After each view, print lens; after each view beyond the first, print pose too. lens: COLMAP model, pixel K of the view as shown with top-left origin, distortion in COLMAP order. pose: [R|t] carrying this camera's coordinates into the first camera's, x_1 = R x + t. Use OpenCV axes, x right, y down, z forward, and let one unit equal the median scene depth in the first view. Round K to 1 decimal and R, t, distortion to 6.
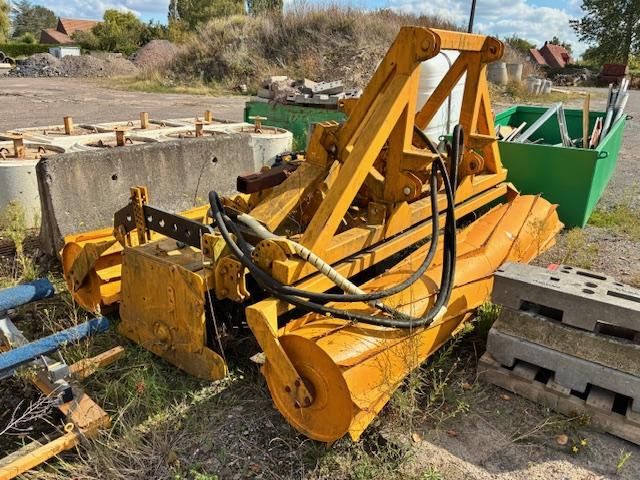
lens RADIAL K [[486.5, 0, 335.2], [0, 486.5, 239.2], [0, 0, 1]] dist [0.038964, -0.083554]
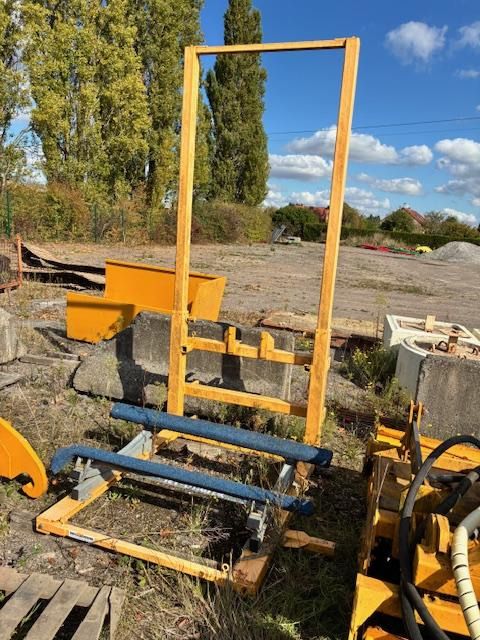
lens RADIAL K [[486.5, 0, 236.9], [0, 486.5, 322.1], [0, 0, 1]] dist [0.038964, -0.083554]
pose [[0.327868, 0.167434, -0.929768, 0.402362], [-0.385884, 0.922060, 0.029970, -0.174899], [0.862320, 0.348956, 0.366924, 0.380062]]
